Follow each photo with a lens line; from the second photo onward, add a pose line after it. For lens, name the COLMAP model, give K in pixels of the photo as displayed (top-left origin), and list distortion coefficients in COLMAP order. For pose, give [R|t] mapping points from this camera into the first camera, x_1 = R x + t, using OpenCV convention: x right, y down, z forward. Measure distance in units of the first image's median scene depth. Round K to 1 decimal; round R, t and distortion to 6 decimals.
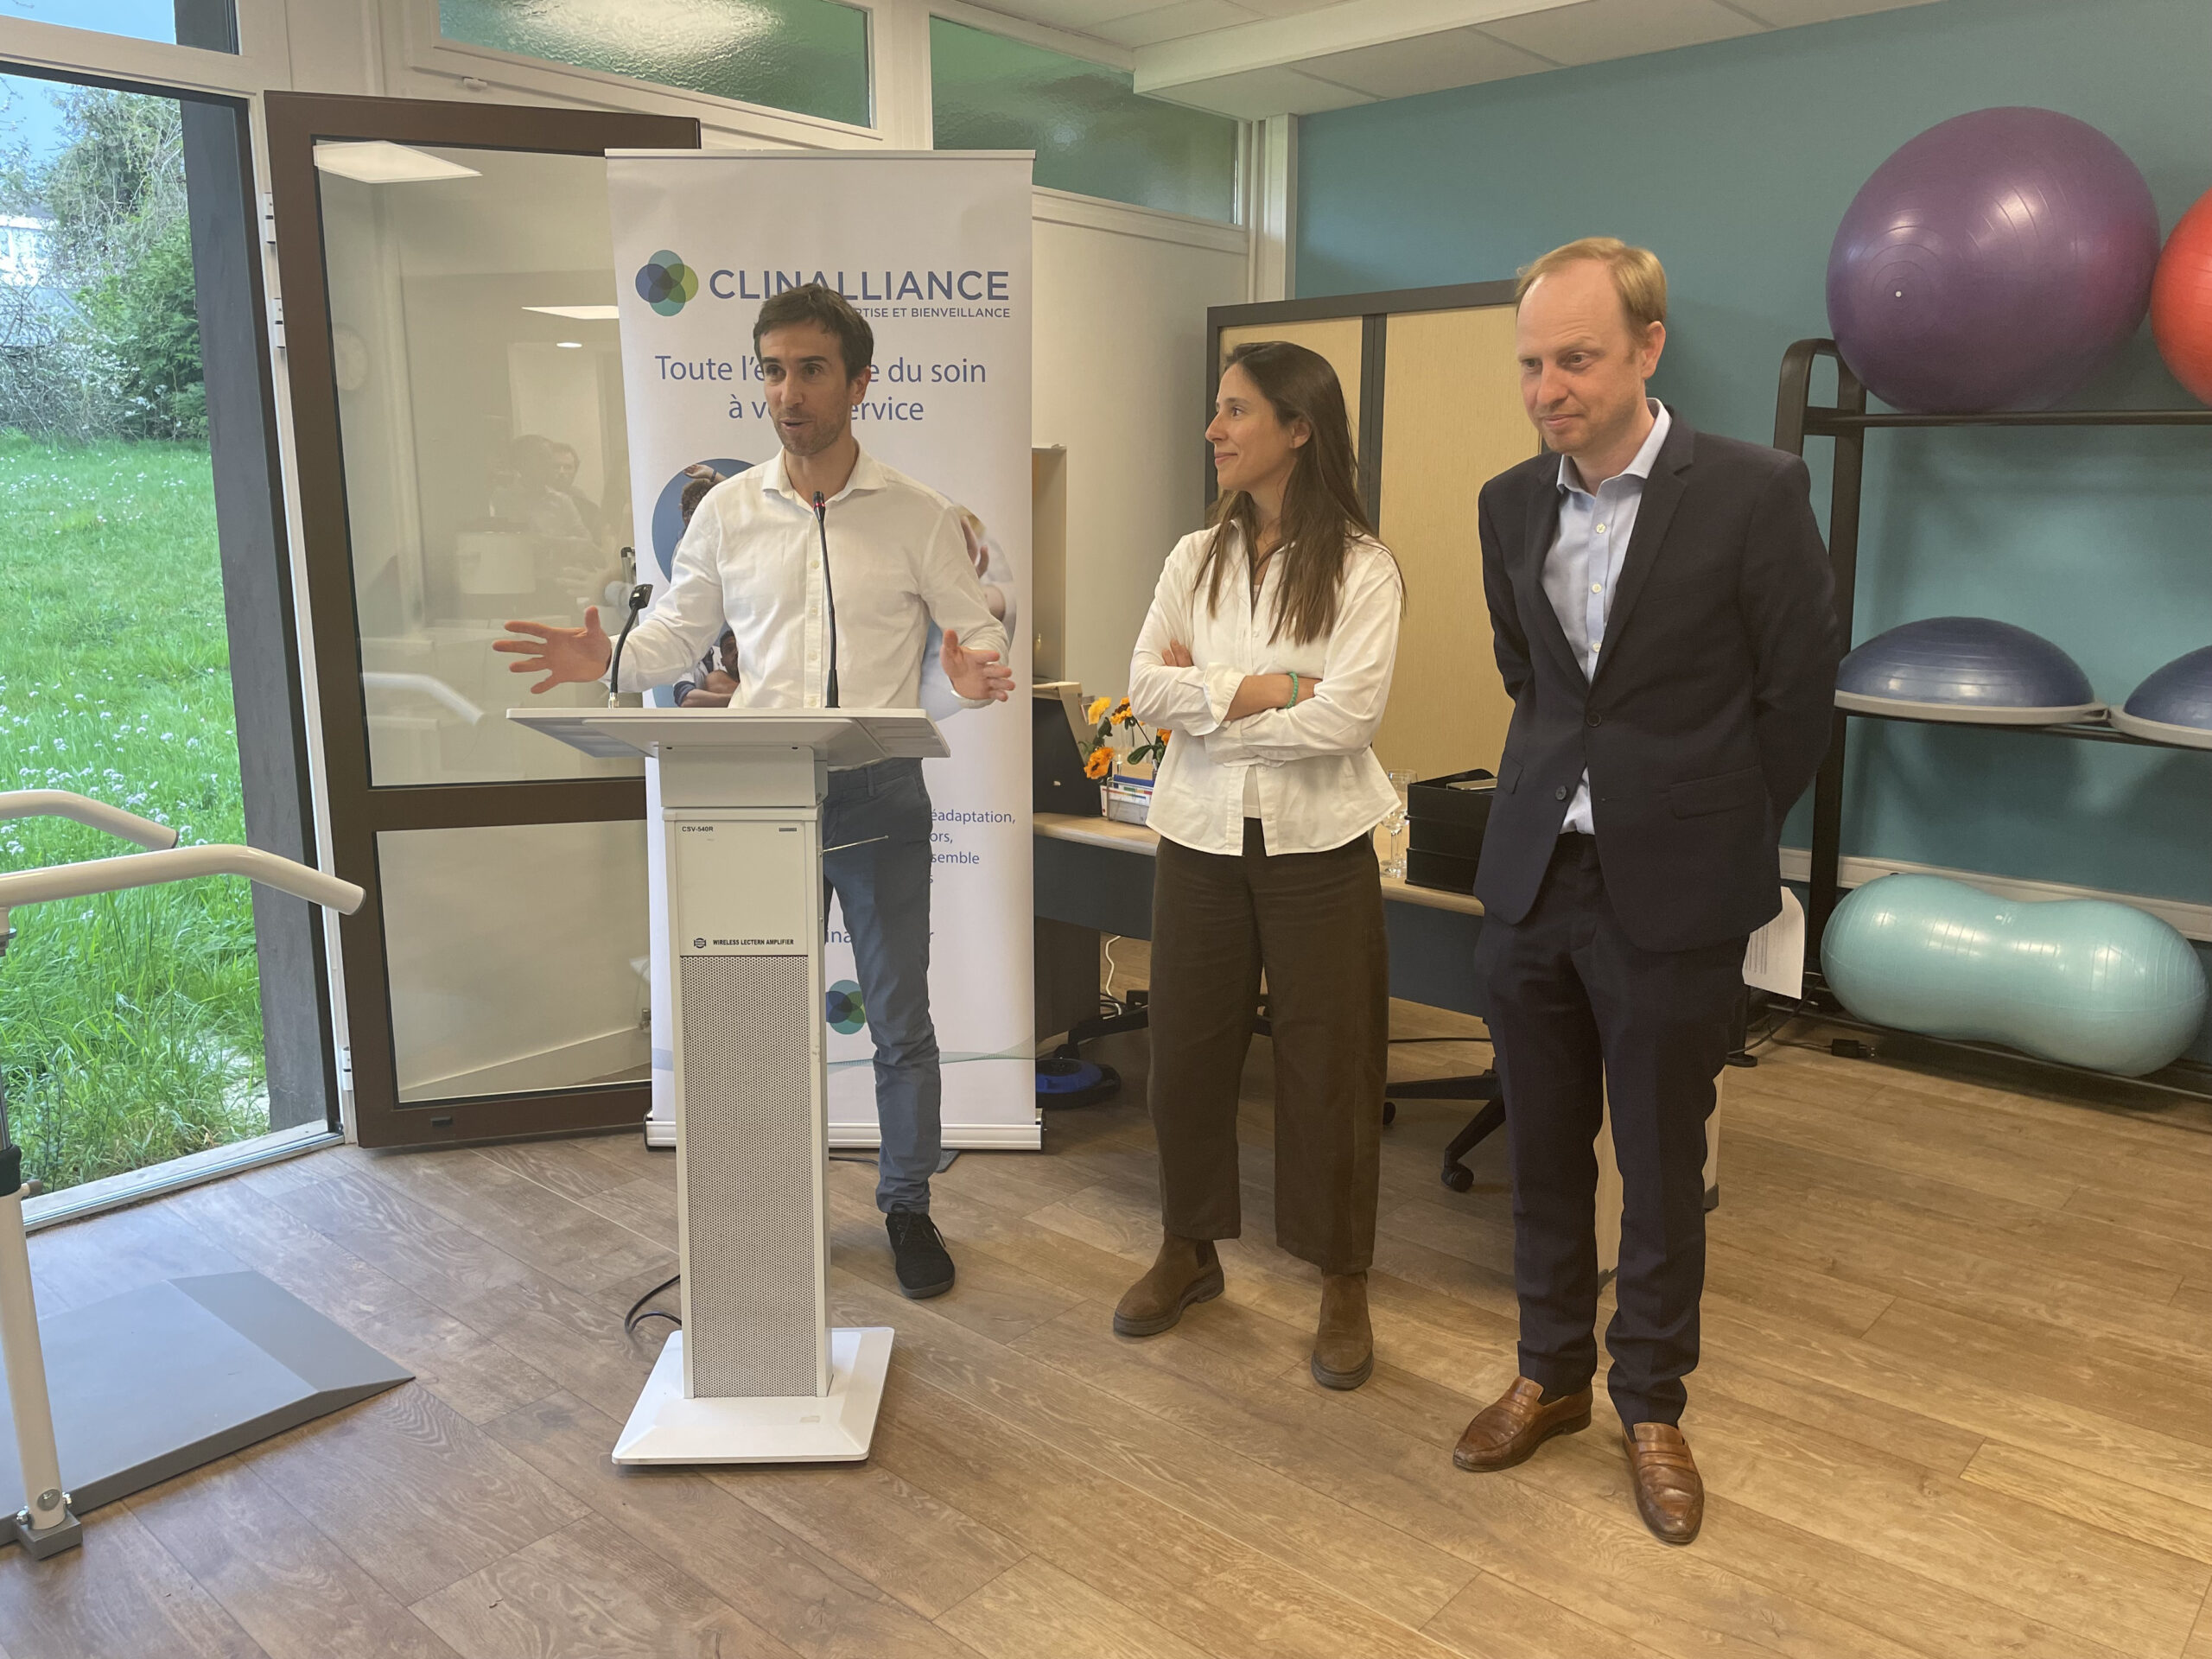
lens RADIAL K [[1679.8, 0, 1104.6], [0, 1679.8, 831.5], [0, 0, 1]] dist [0.071762, -0.082044]
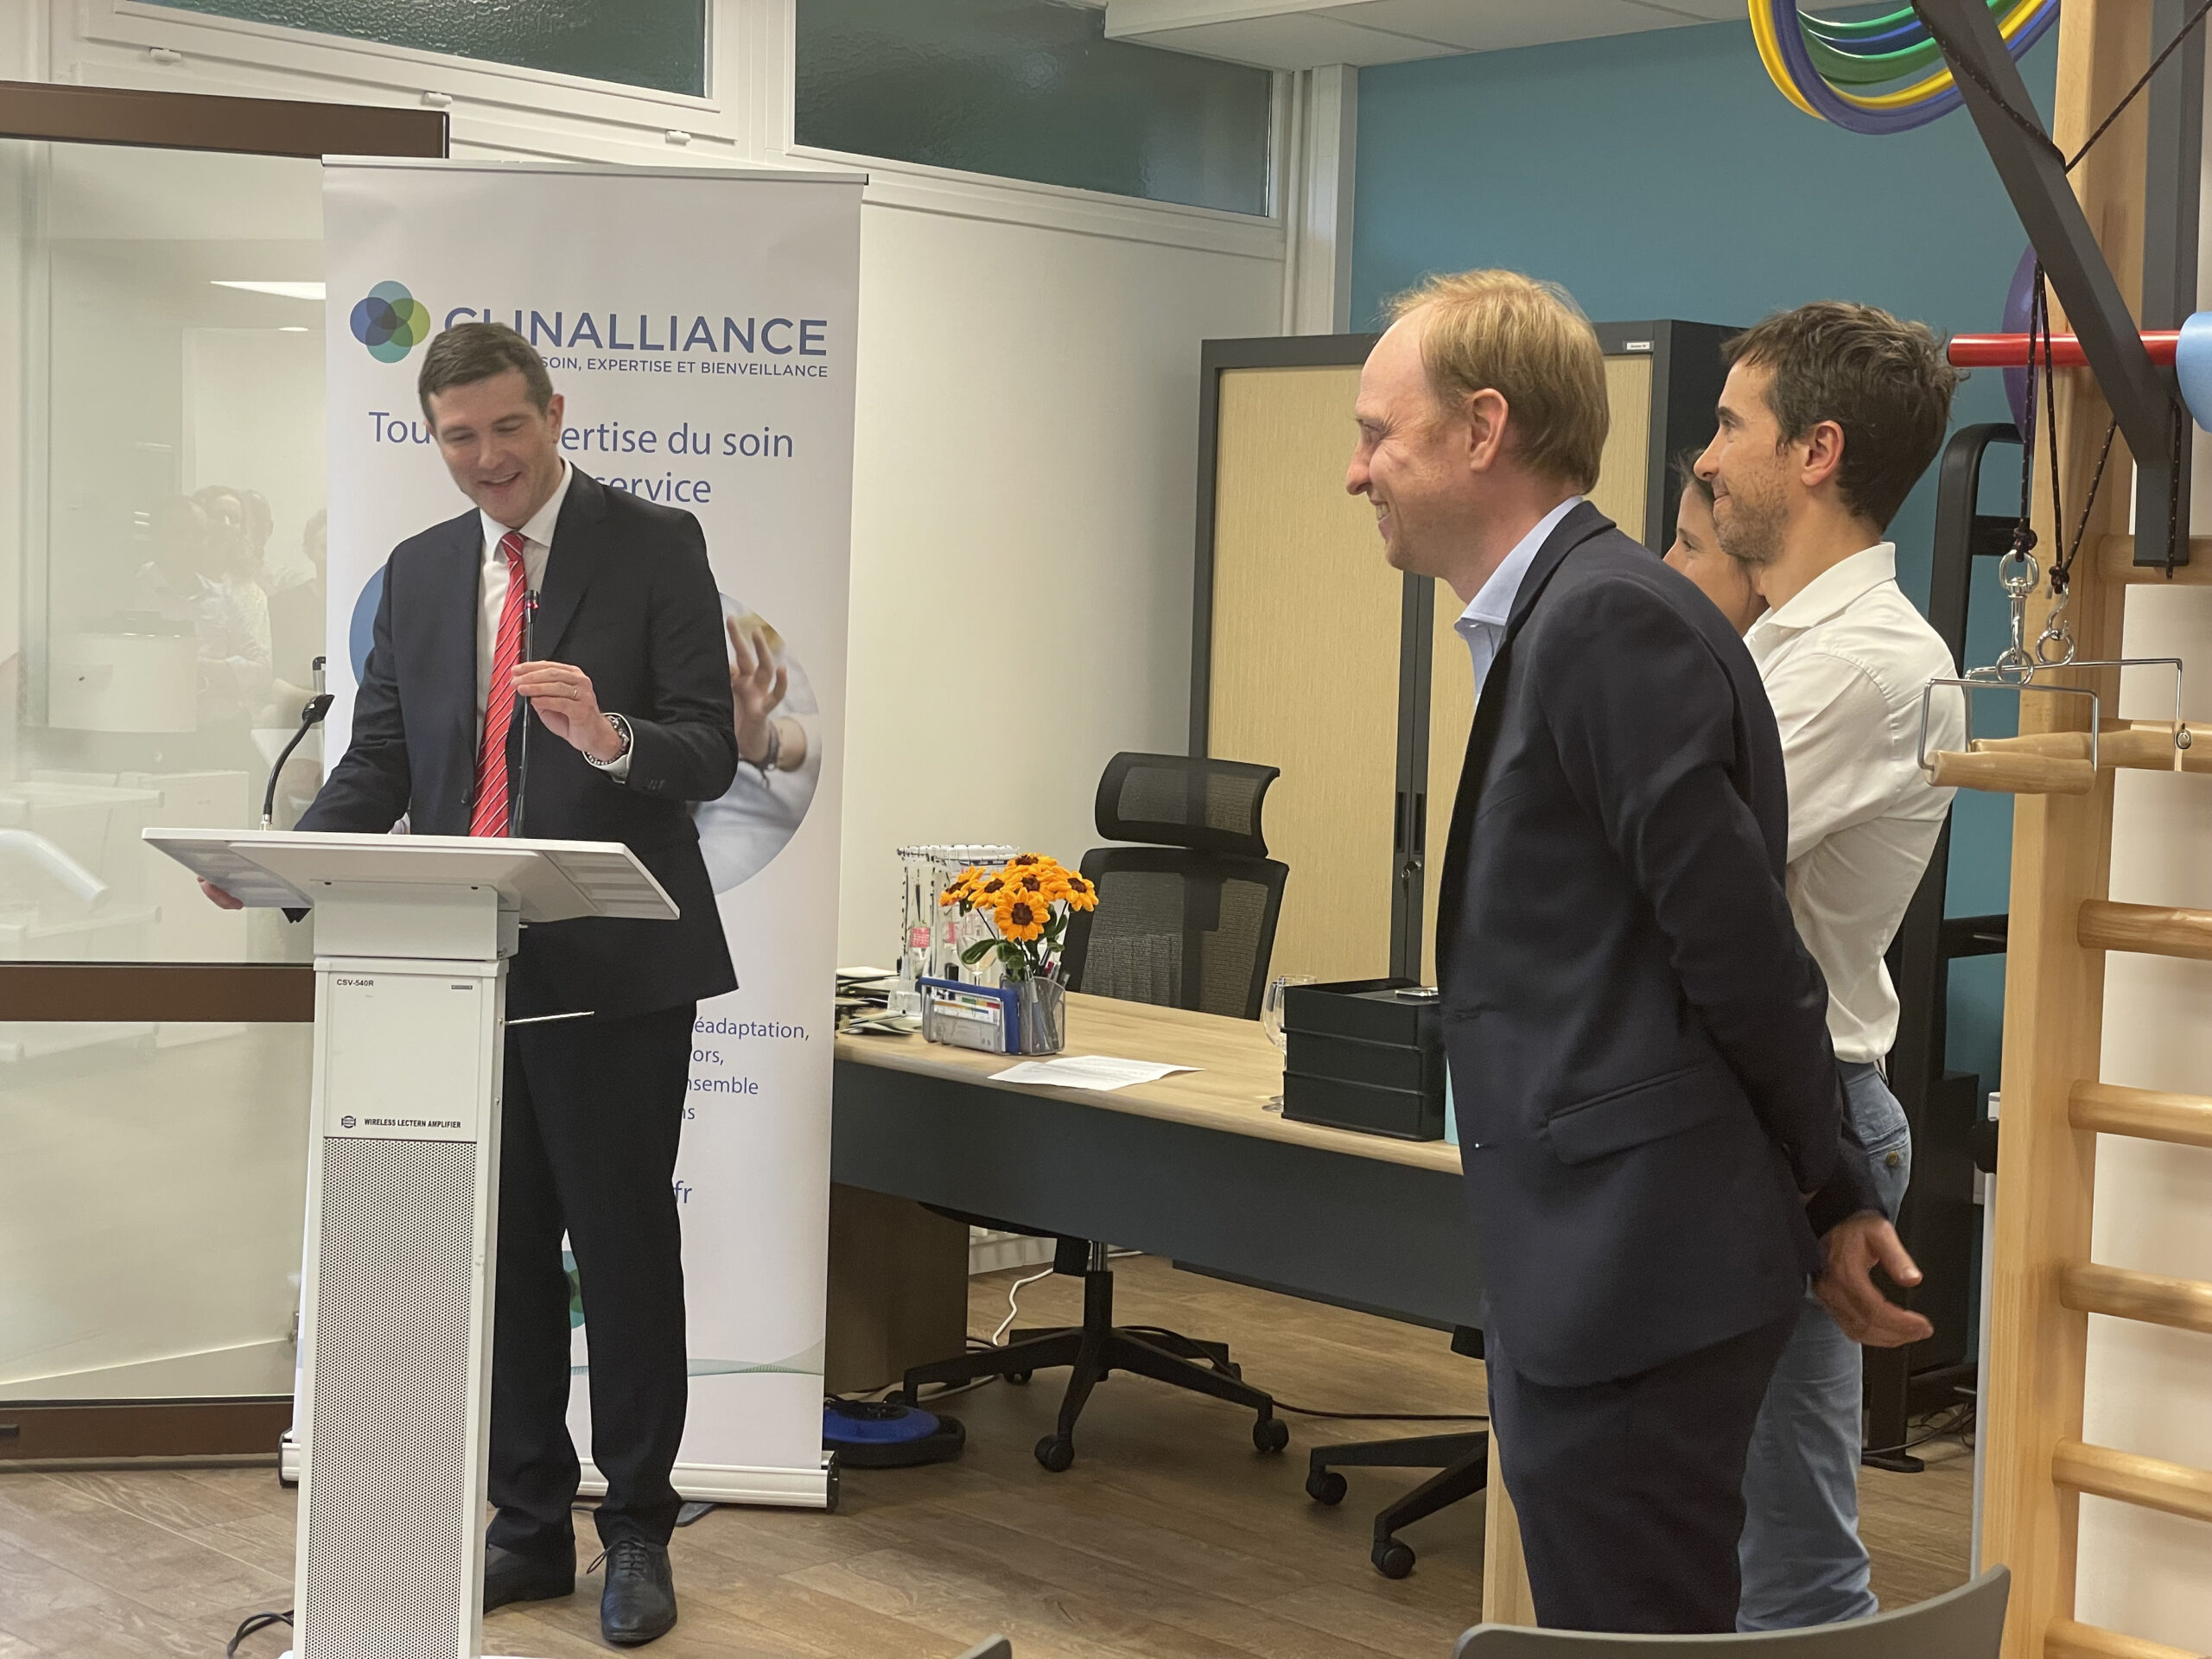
lens RADIAL K [[3332.6, 0, 1108.1], [0, 3332.6, 821.9], [0, 0, 1]] dist [0.087661, 0.000000]
pose [[0.997789, 0.035369, -0.056262, 0.163523], [-0.042367, 0.990804, -0.128503, 0.086134], [0.051199, 0.130603, 0.990112, -0.470276]]
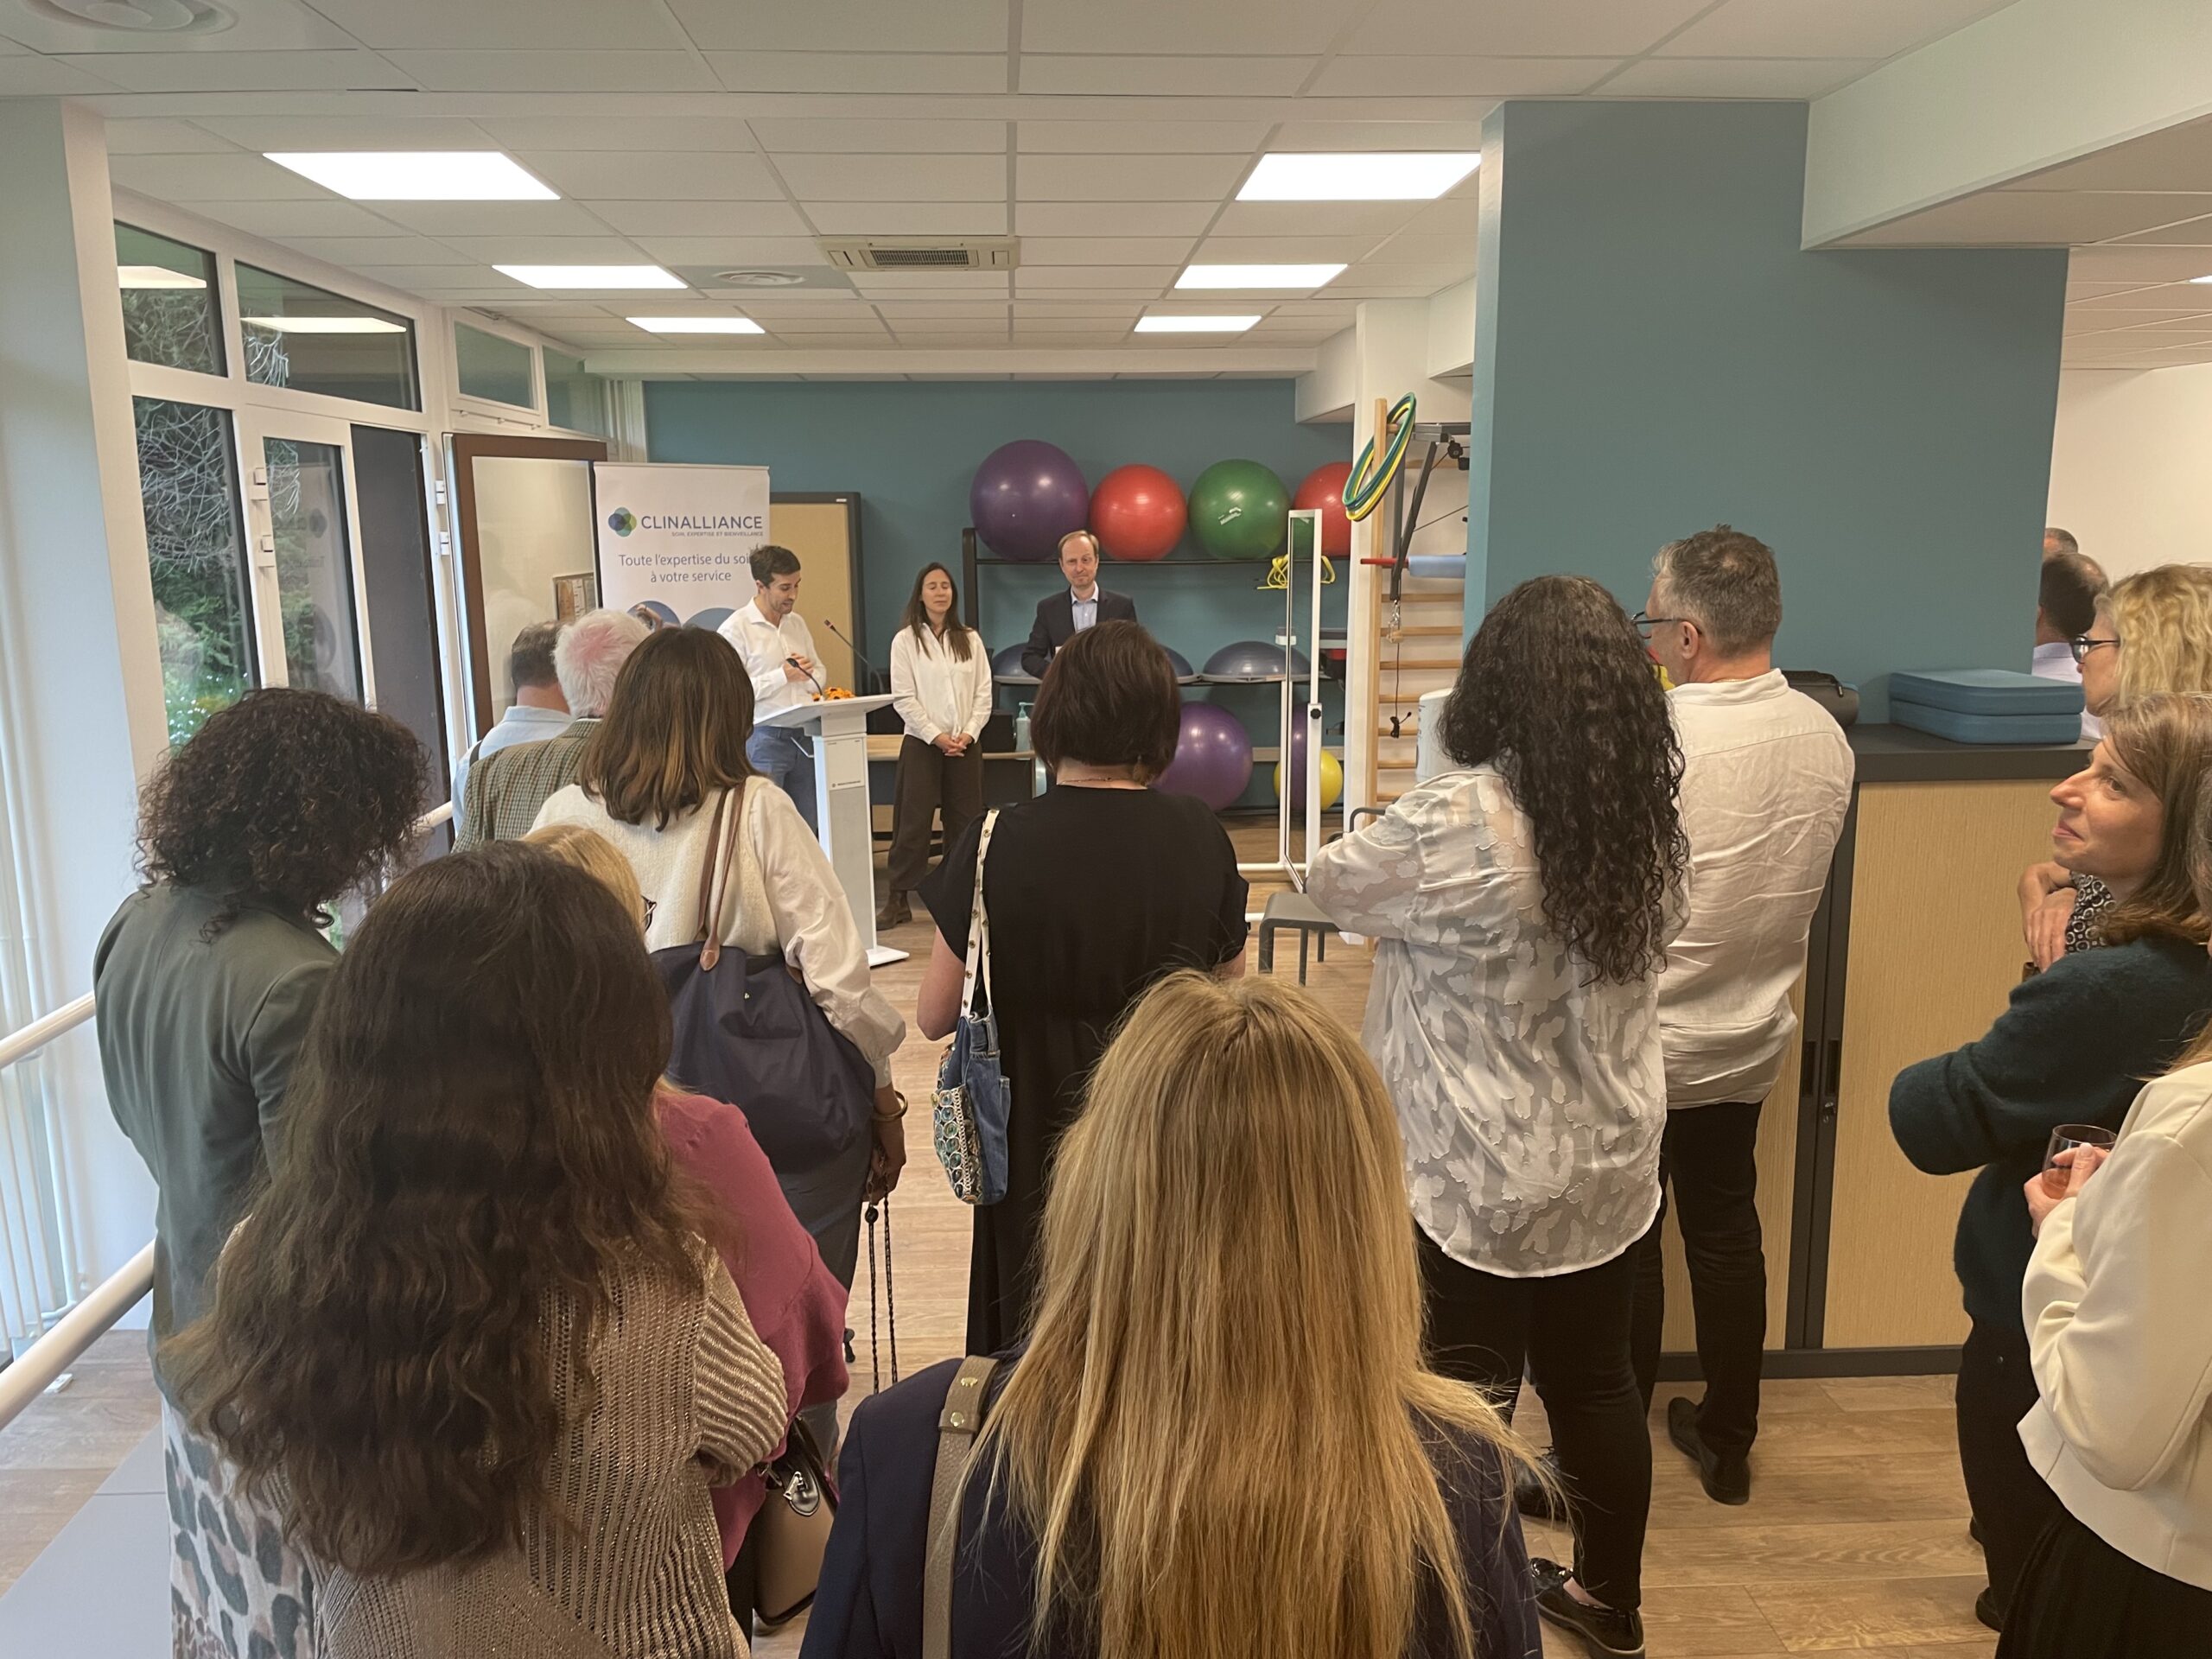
lens RADIAL K [[1679.8, 0, 1094.0], [0, 1679.8, 831.5], [0, 0, 1]] dist [0.071762, -0.082044]
pose [[0.715474, -0.135516, 0.685370, -1.361233], [0.145094, 0.988440, 0.043973, 0.060317], [-0.683406, 0.067981, 0.726866, -0.957120]]
